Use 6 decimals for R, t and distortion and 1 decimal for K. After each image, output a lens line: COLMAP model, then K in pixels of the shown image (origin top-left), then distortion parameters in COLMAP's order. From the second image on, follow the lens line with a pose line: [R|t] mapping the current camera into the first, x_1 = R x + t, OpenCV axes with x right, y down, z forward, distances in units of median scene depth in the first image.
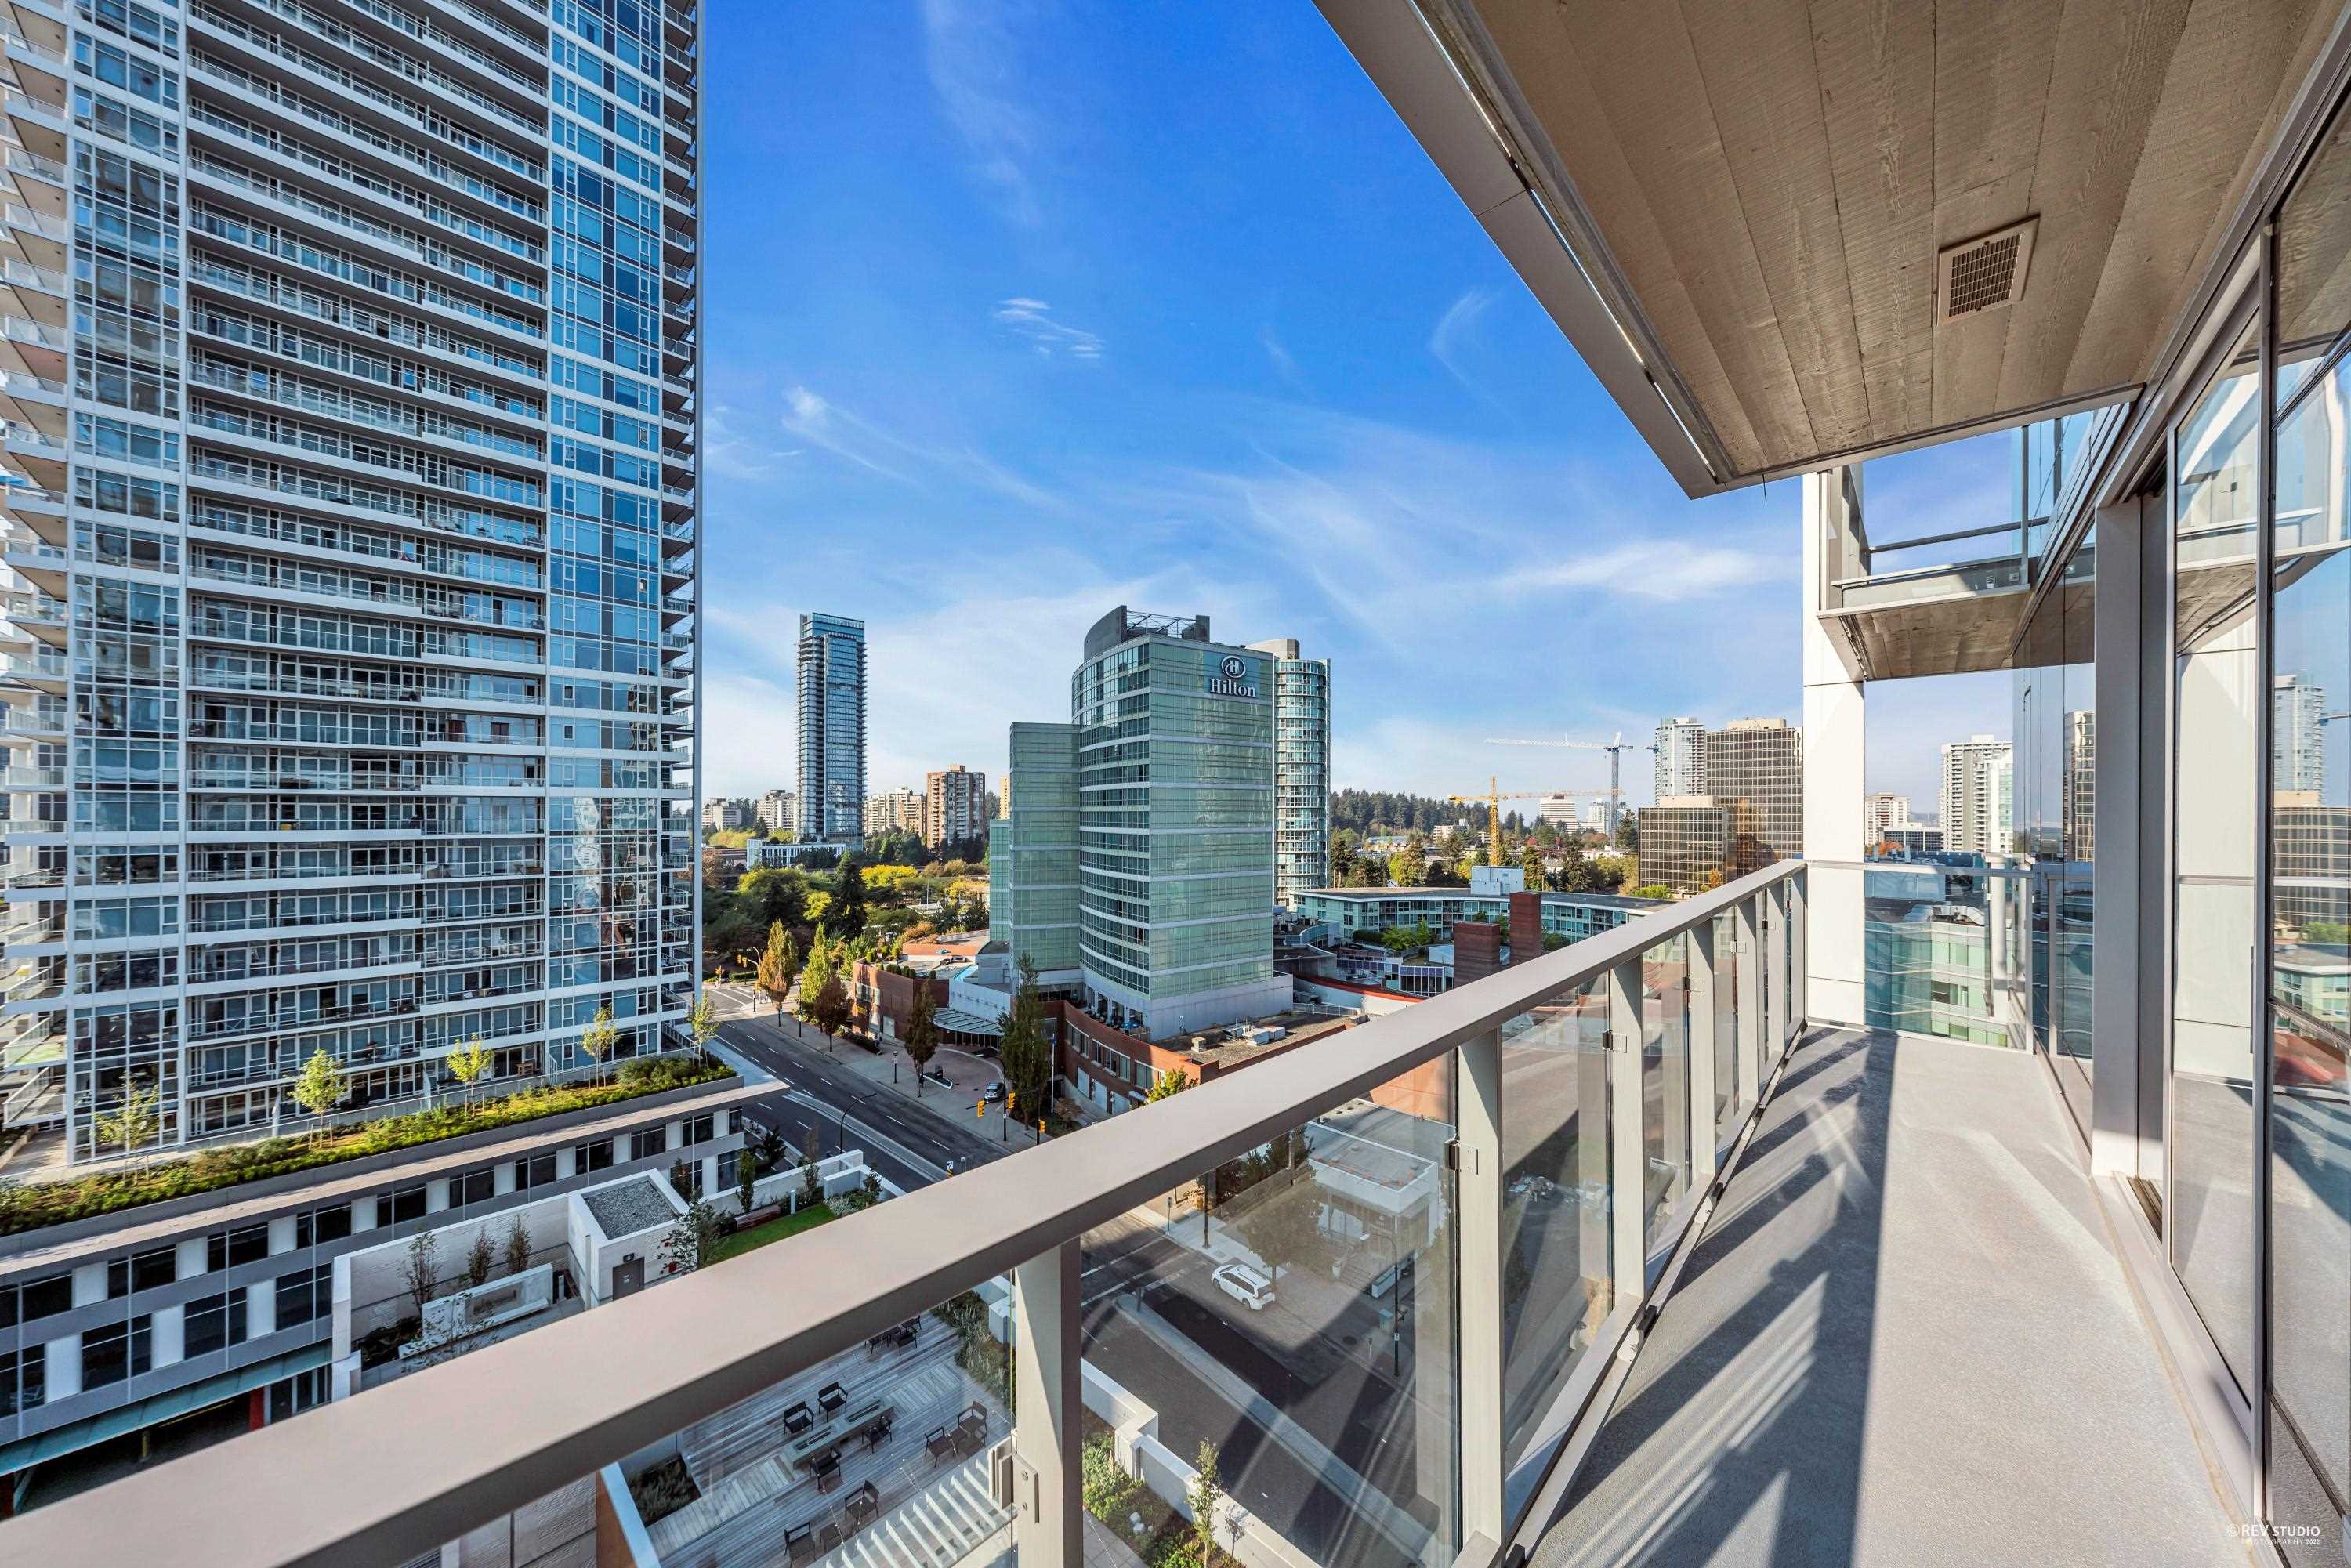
lens RADIAL K [[794.9, 0, 1154.4], [0, 794.9, 810.2], [0, 0, 1]] dist [-0.006406, 0.001768]
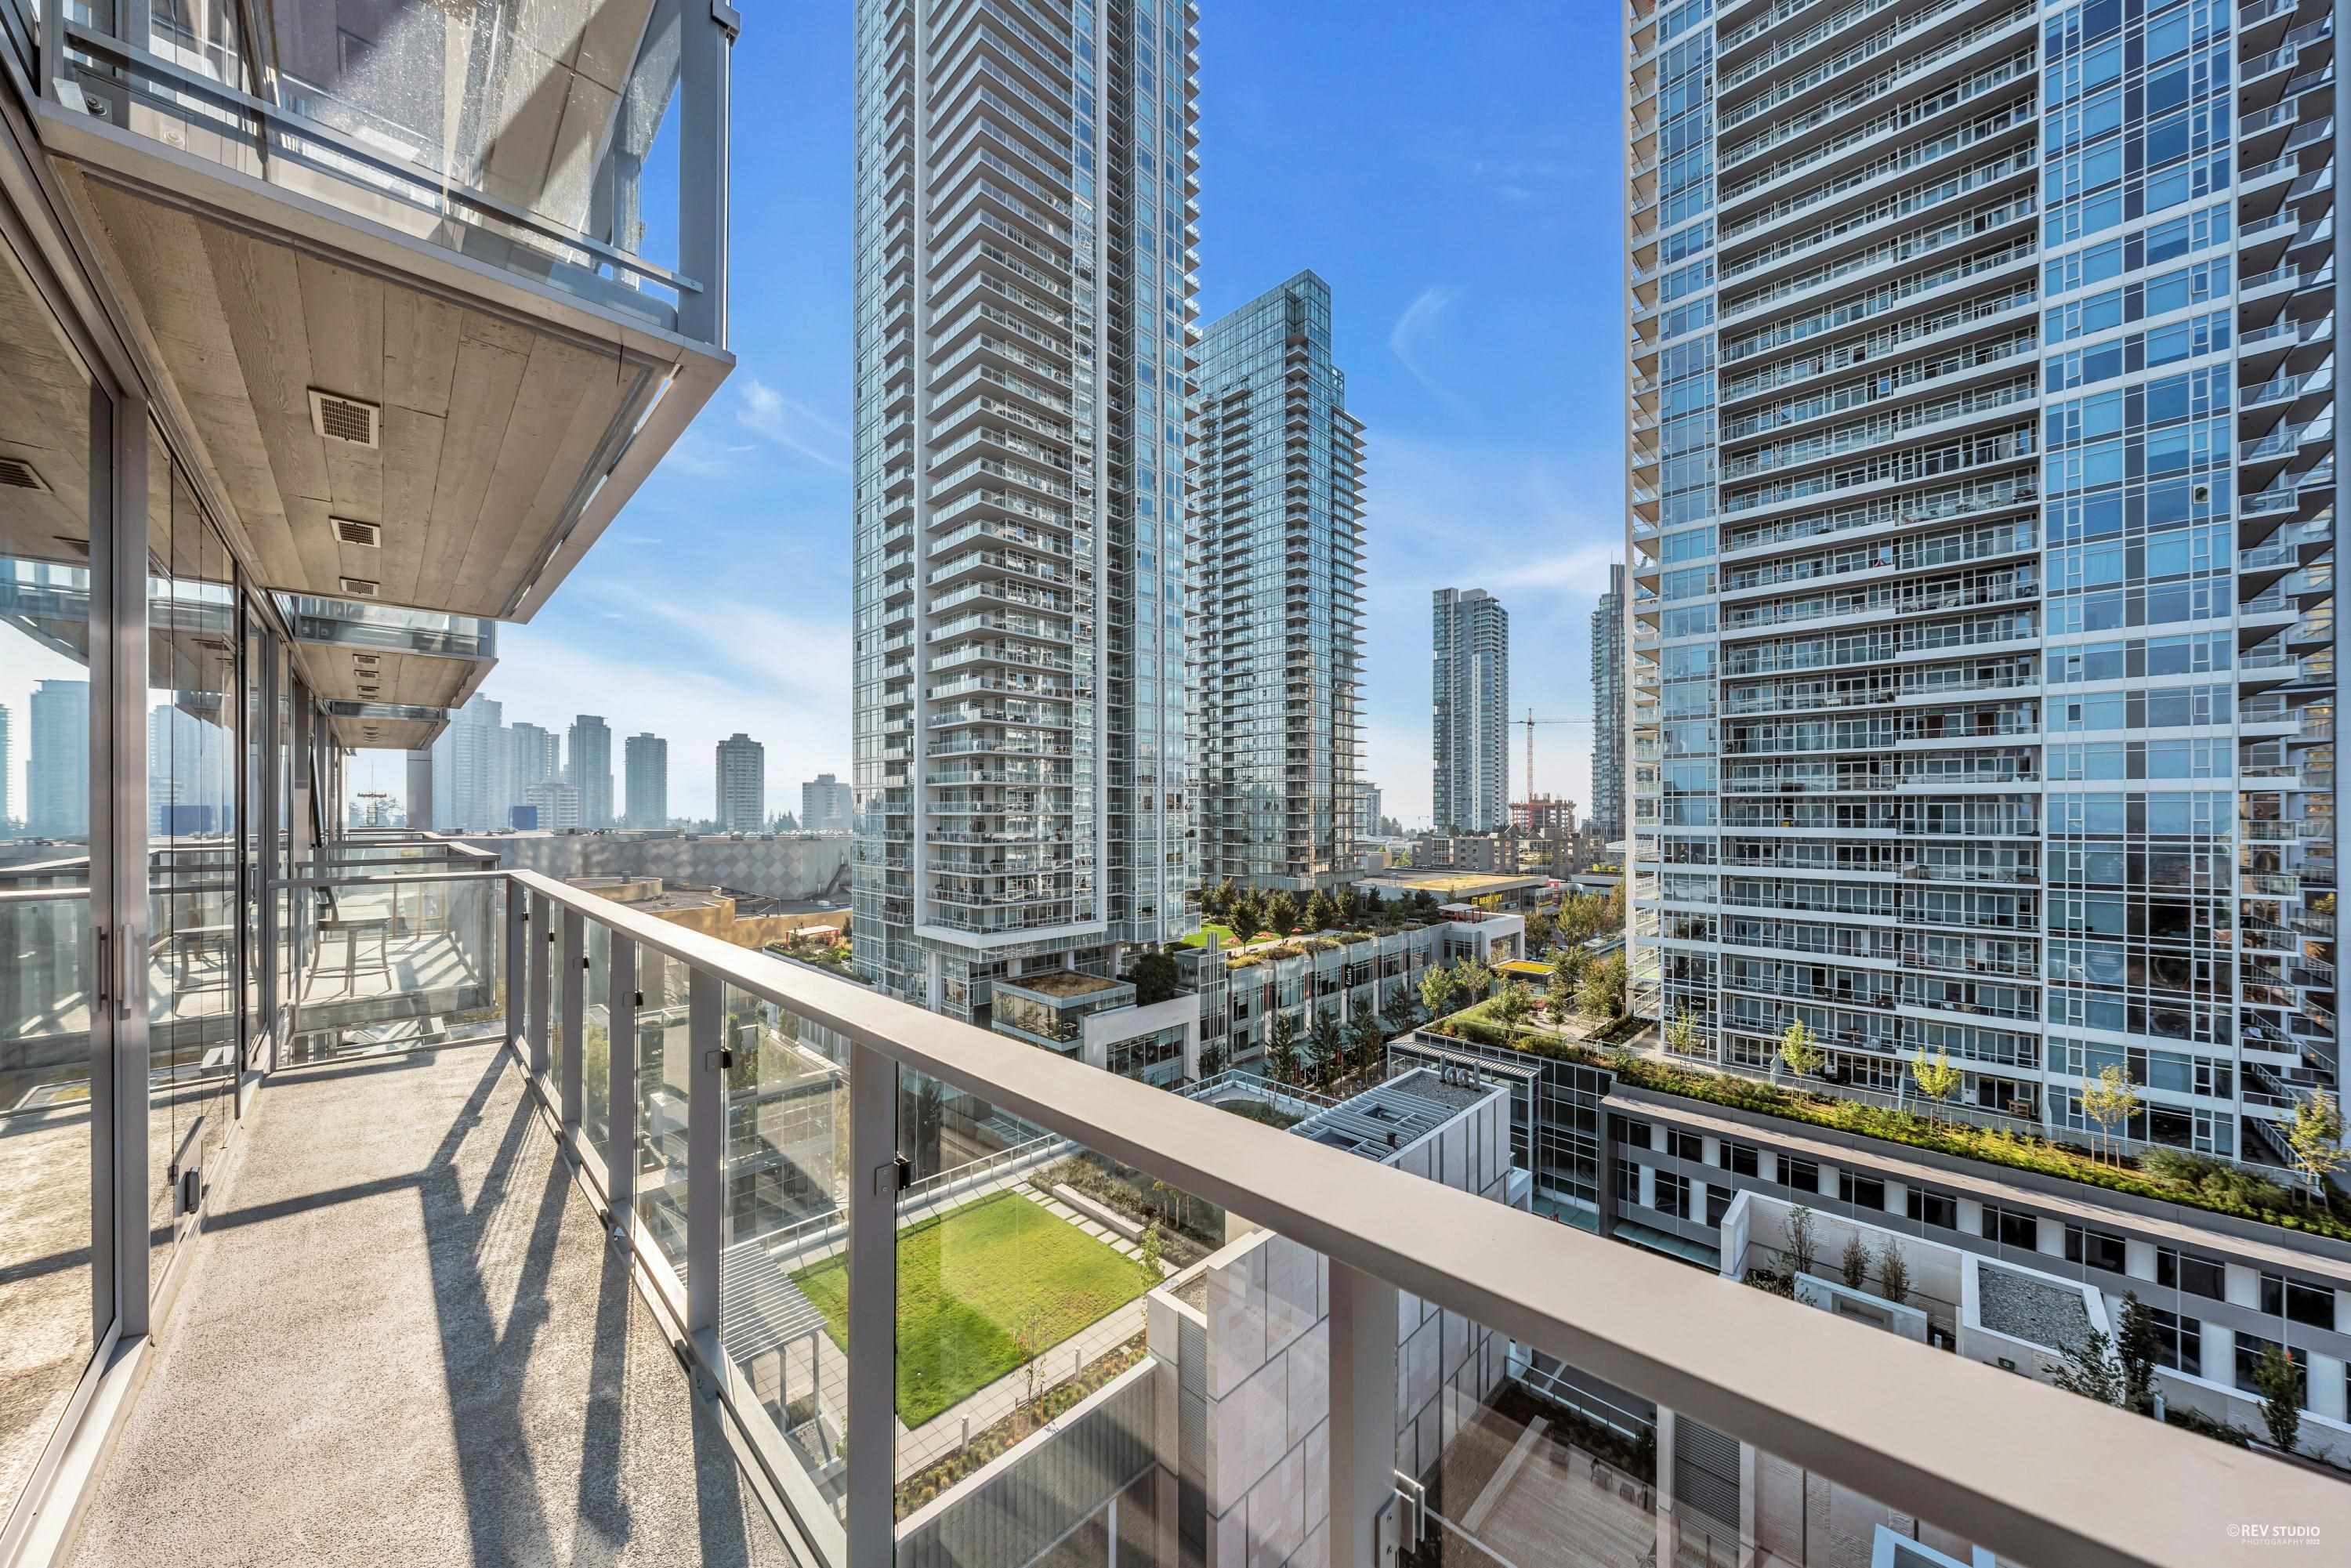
lens RADIAL K [[794.9, 0, 1171.6], [0, 794.9, 810.6], [0, 0, 1]] dist [-0.006406, 0.001768]
pose [[-0.014401, -0.003607, -0.999890, 0.089956], [0.003192, 0.999988, -0.003653, 0.001973], [0.999891, -0.003244, -0.014390, 0.092735]]
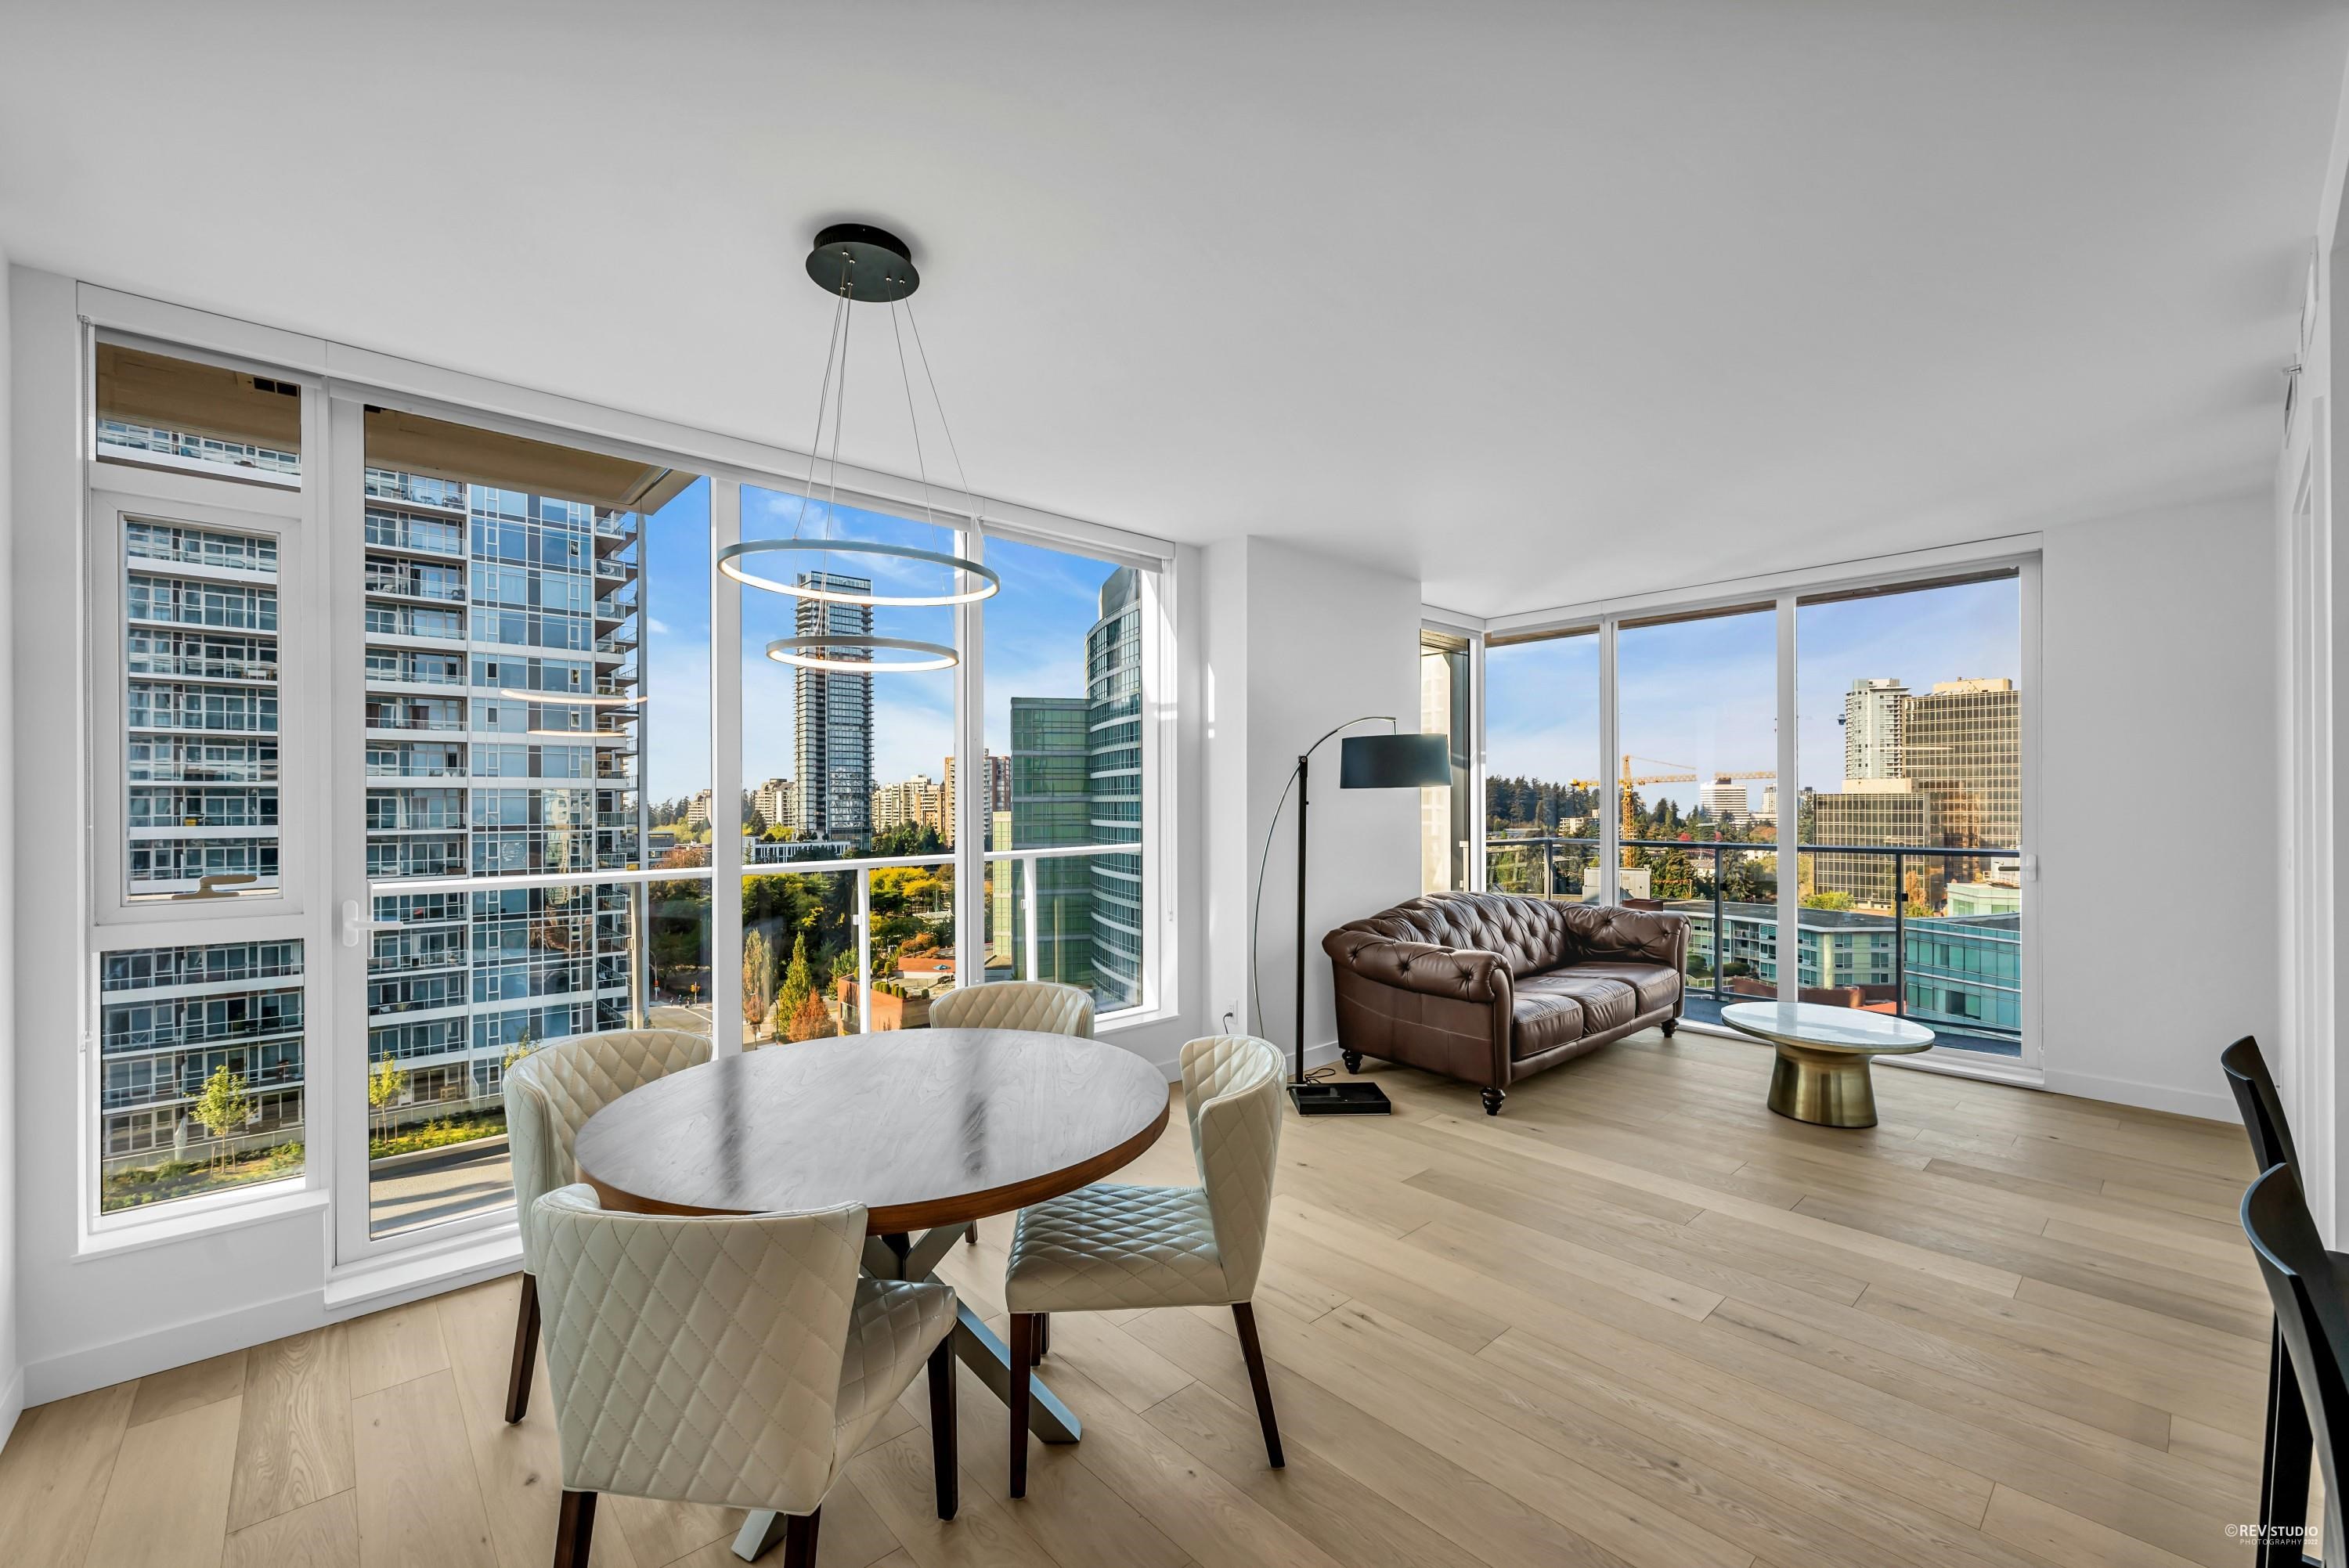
lens RADIAL K [[957.4, 0, 1156.7], [0, 957.4, 802.8], [0, 0, 1]] dist [-0.000238, -0.000141]
pose [[0.997093, -0.005183, -0.076022, 0.093372], [0.005325, 0.999984, 0.001658, 0.002294], [0.076012, -0.002058, 0.997105, -0.018342]]
